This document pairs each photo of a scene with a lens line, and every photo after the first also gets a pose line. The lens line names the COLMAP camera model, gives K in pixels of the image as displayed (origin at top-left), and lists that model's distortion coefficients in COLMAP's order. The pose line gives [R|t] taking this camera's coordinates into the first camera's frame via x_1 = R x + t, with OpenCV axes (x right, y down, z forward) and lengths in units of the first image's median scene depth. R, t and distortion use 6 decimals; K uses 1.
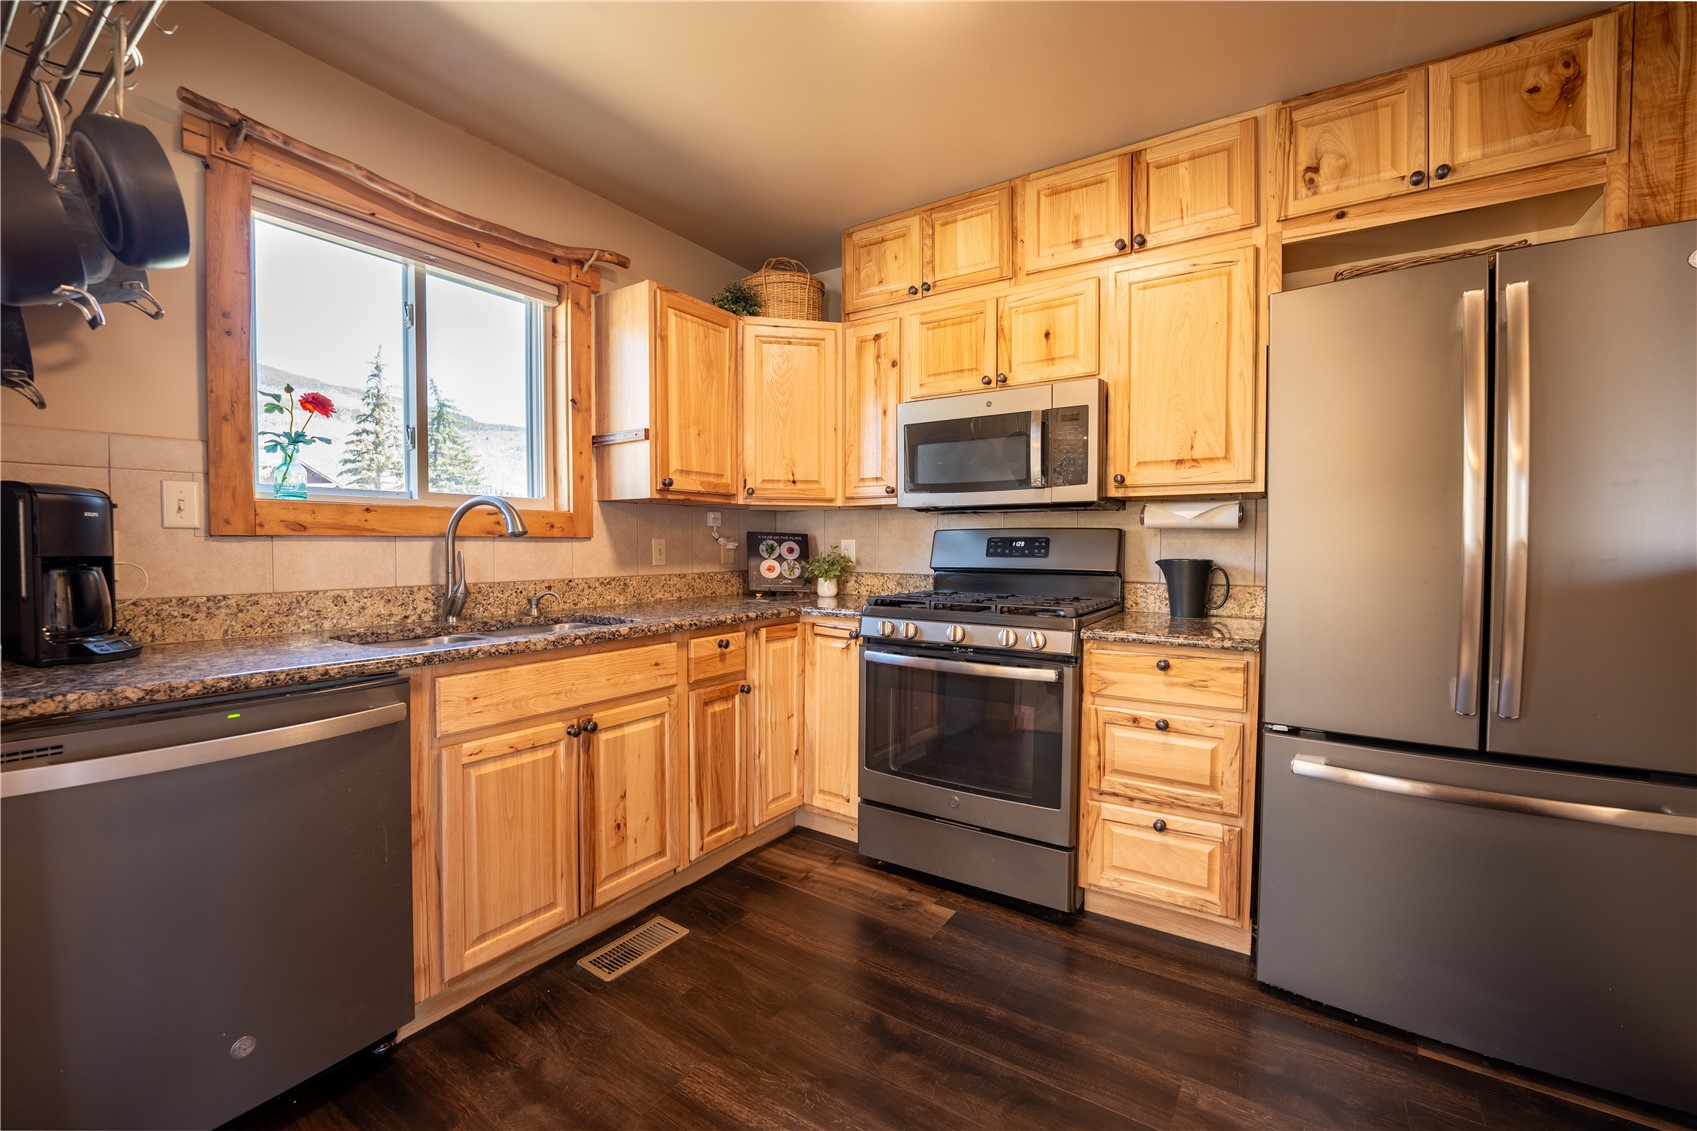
lens RADIAL K [[693.3, 0, 844.1], [0, 693.3, 566.8], [0, 0, 1]] dist [-0.028423, 0.000901]
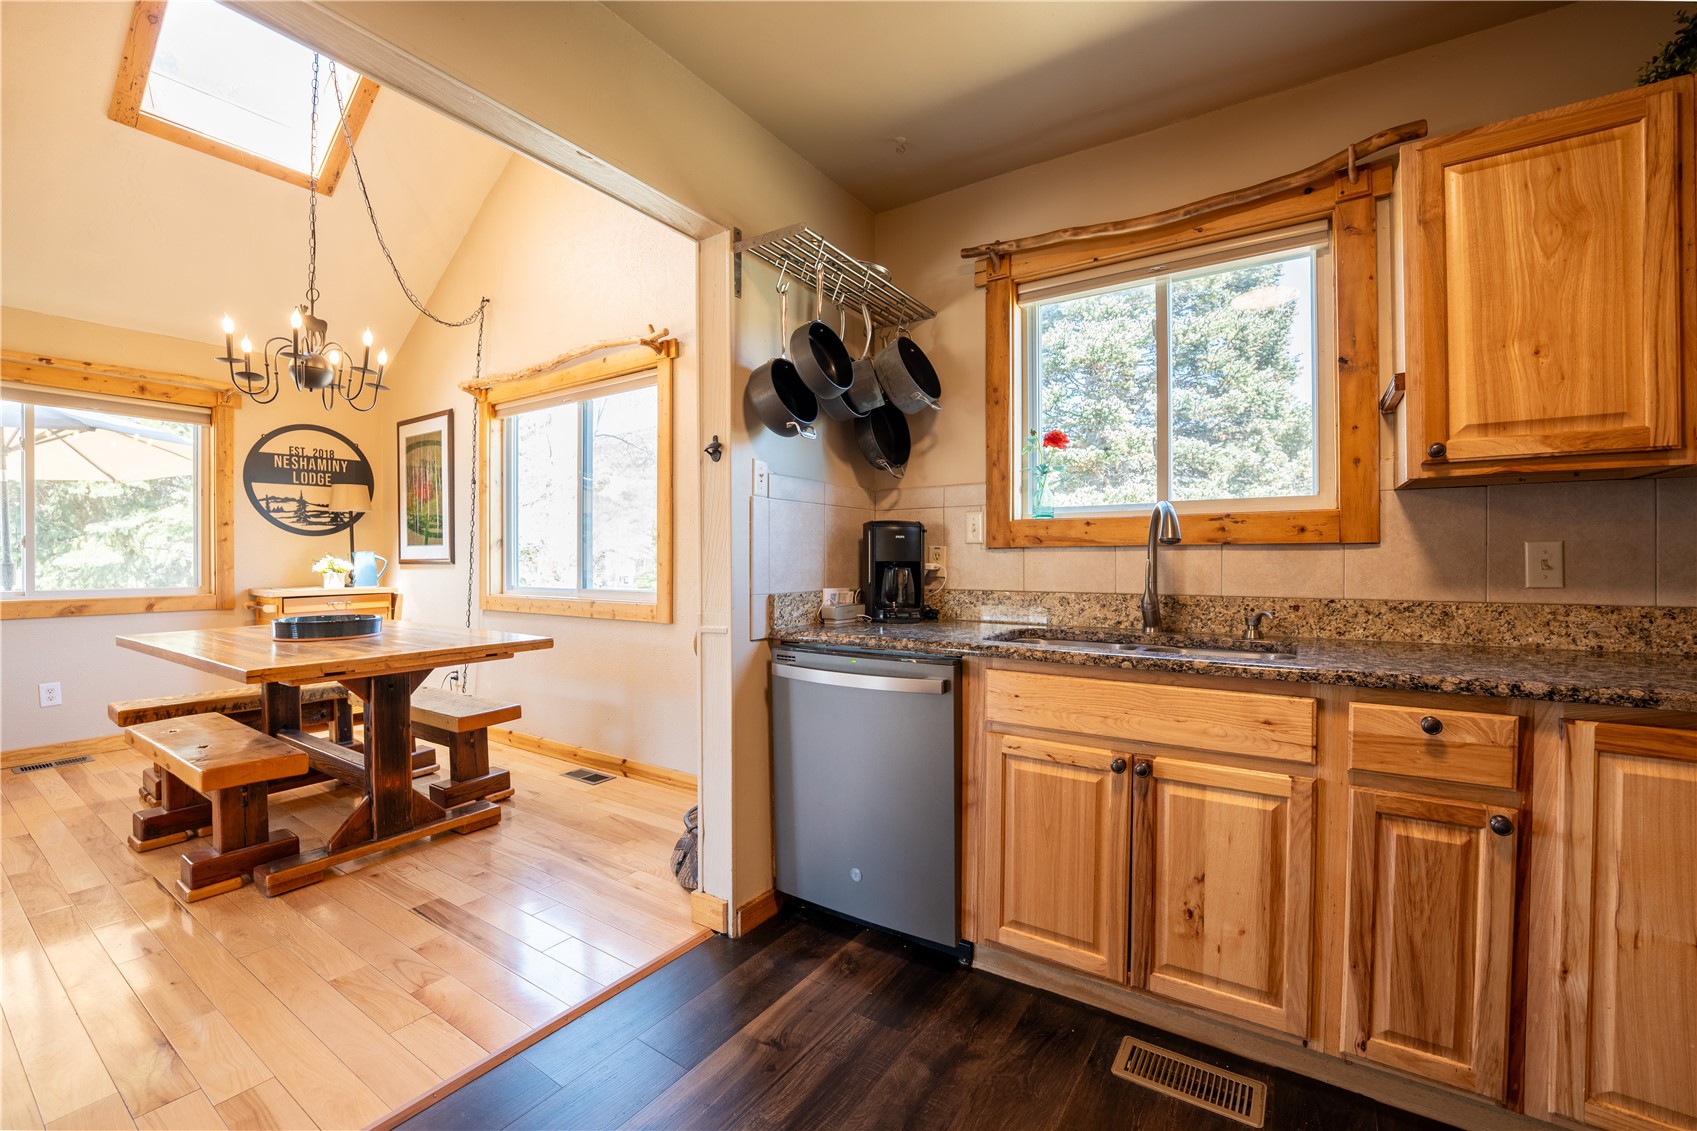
lens RADIAL K [[693.3, 0, 844.1], [0, 693.3, 566.8], [0, 0, 1]] dist [-0.028423, 0.000901]
pose [[-0.005540, 0.009265, -0.999942, 0.440051], [-0.032029, 0.999442, 0.009438, -0.009075], [0.999472, 0.032080, -0.005241, 0.598310]]
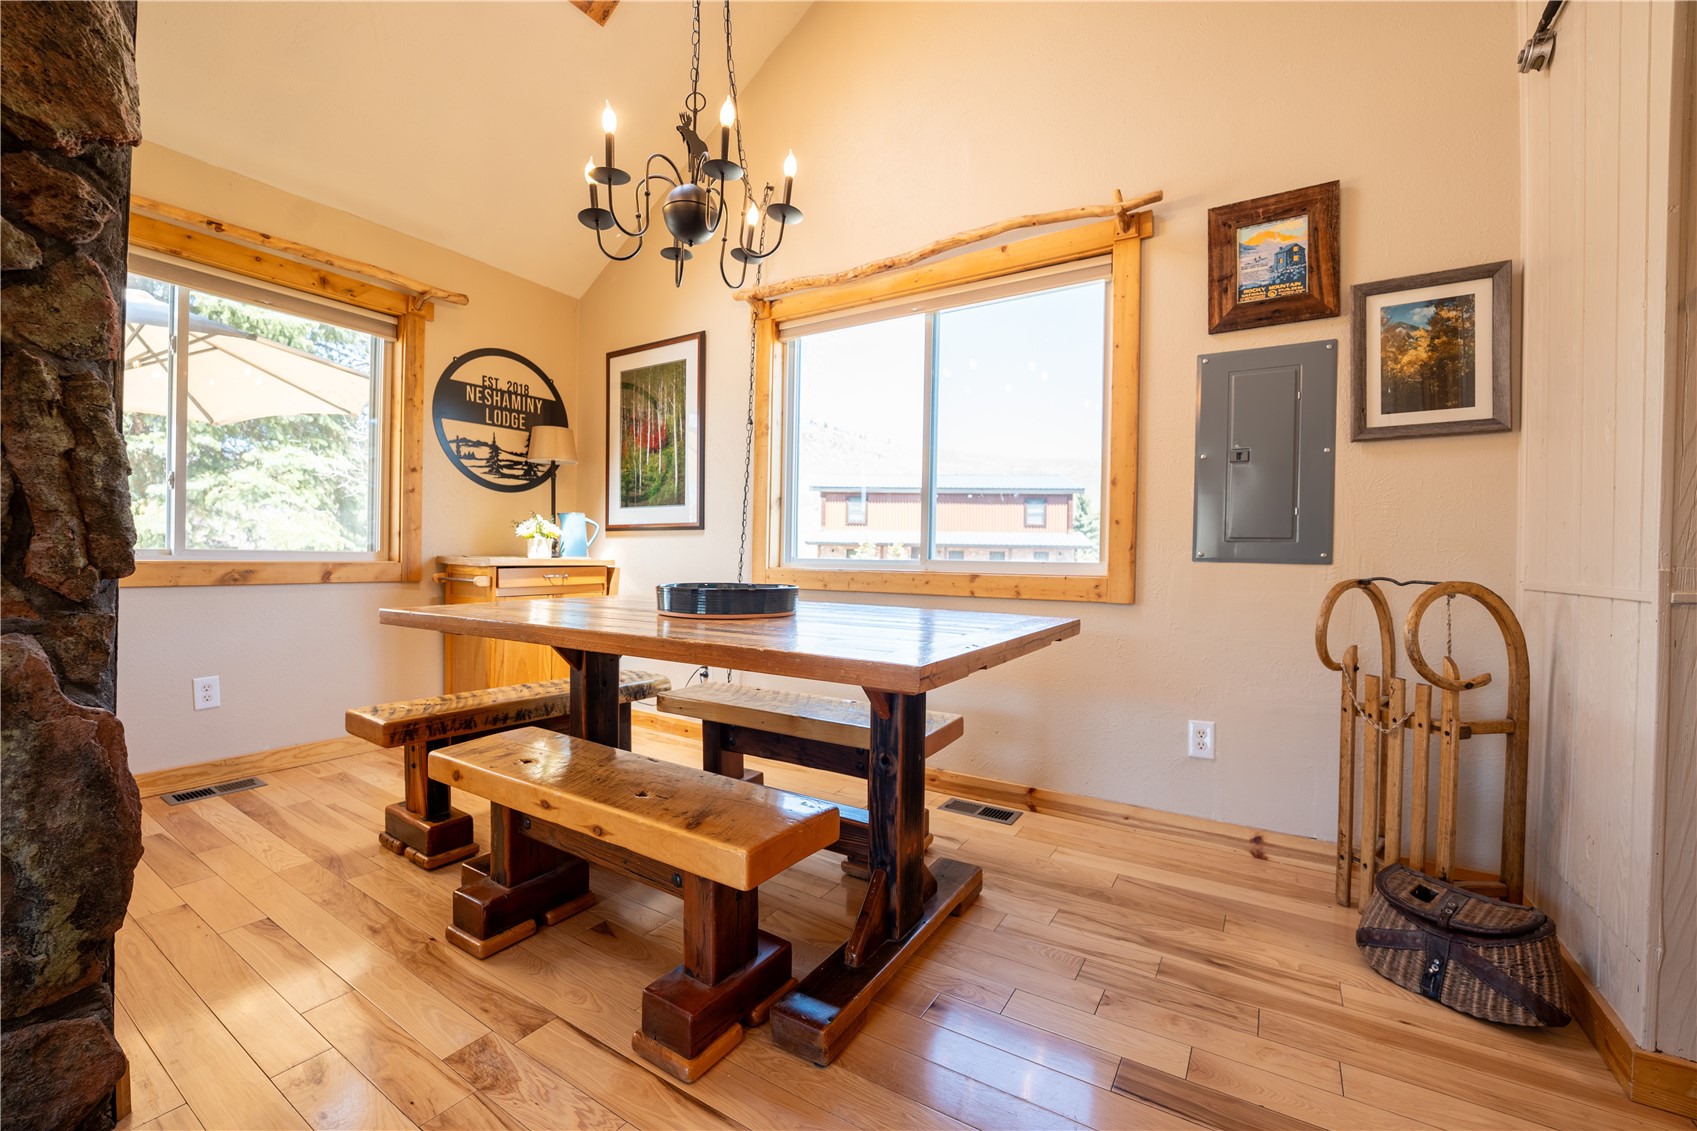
lens RADIAL K [[693.3, 0, 844.1], [0, 693.3, 566.8], [0, 0, 1]] dist [-0.028423, 0.000901]
pose [[0.011980, 0.010209, -0.999876, -0.033942], [-0.049110, 0.998747, 0.009609, 0.107172], [0.998722, 0.048989, 0.012466, -0.363858]]
